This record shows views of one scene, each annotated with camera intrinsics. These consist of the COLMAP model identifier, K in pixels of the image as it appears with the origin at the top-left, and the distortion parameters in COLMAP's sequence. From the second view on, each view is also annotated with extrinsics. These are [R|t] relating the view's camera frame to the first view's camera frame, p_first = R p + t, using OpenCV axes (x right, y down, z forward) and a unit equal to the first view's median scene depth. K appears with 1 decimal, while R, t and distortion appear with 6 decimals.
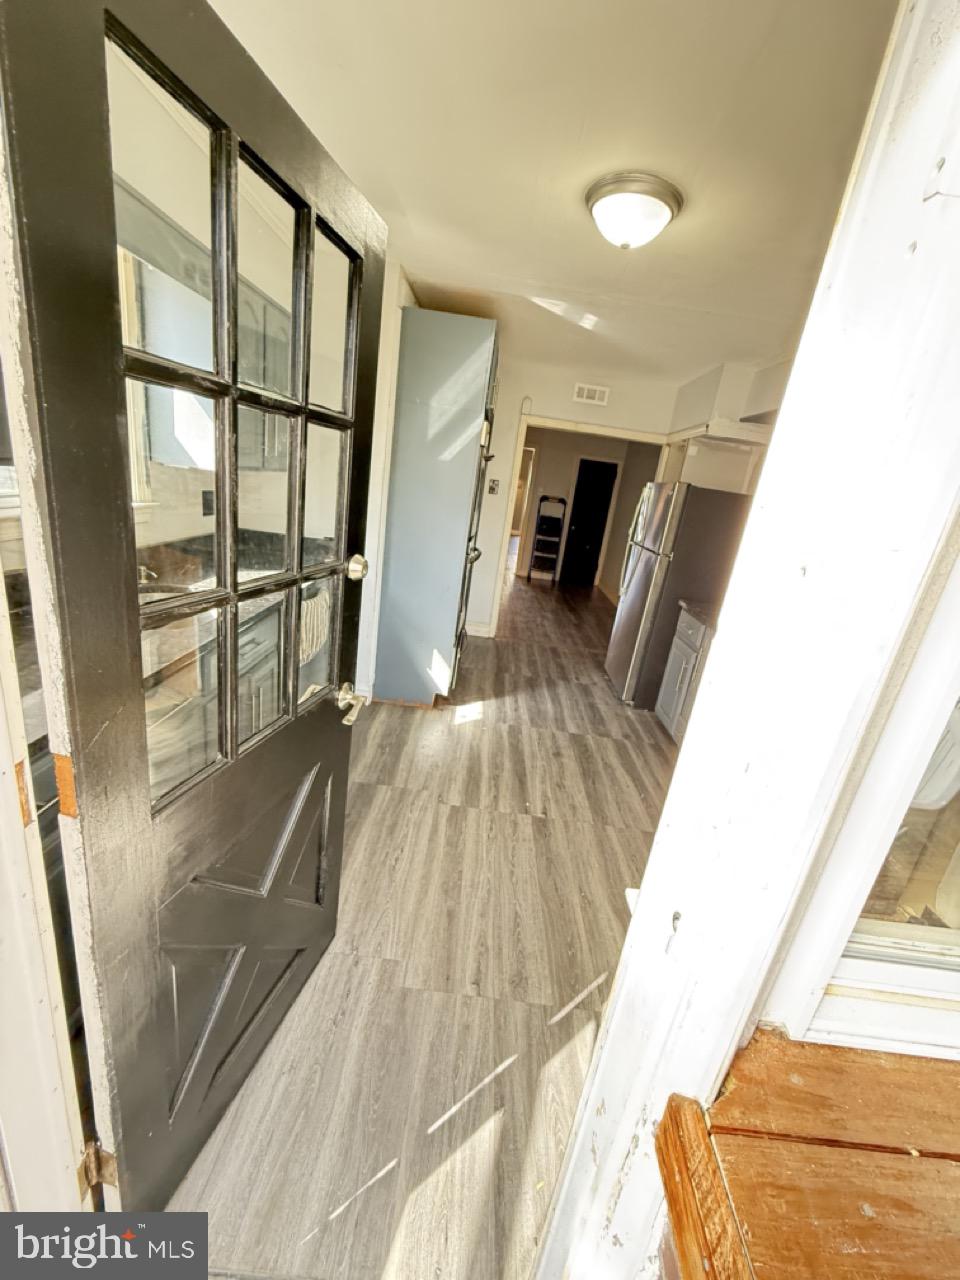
lens RADIAL K [[510.2, 0, 480.0], [0, 510.2, 640.0], [0, 0, 1]] dist [-0.000399, 0.000486]
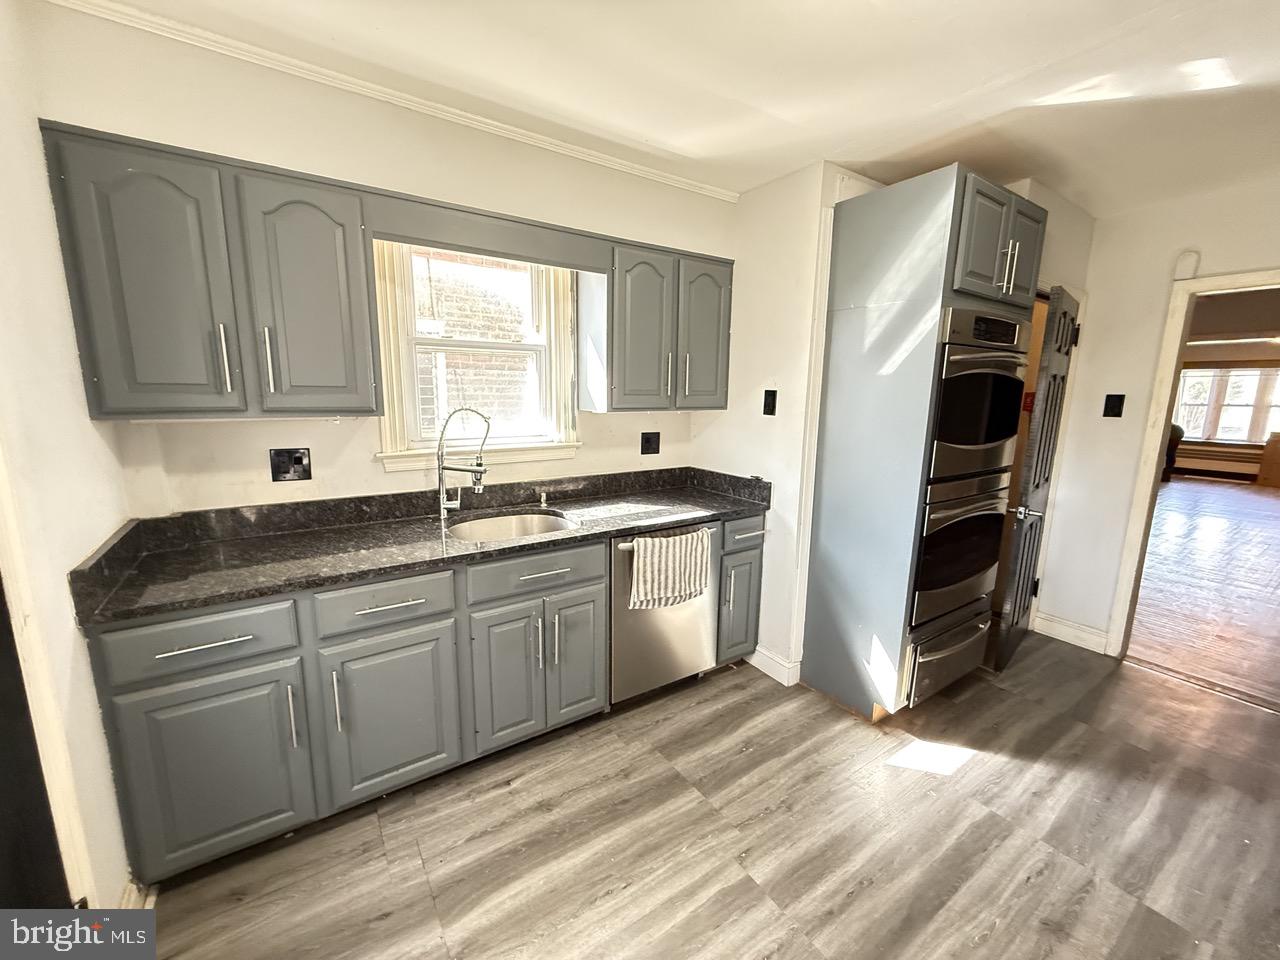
lens RADIAL K [[510.2, 0, 636.0], [0, 510.2, 478.3], [0, 0, 1]] dist [-0.000399, 0.000486]
pose [[0.560526, 0.012347, -0.828045, 0.297677], [-0.187900, 0.975707, -0.112646, -0.052441], [0.806538, 0.218731, 0.549229, 0.312588]]
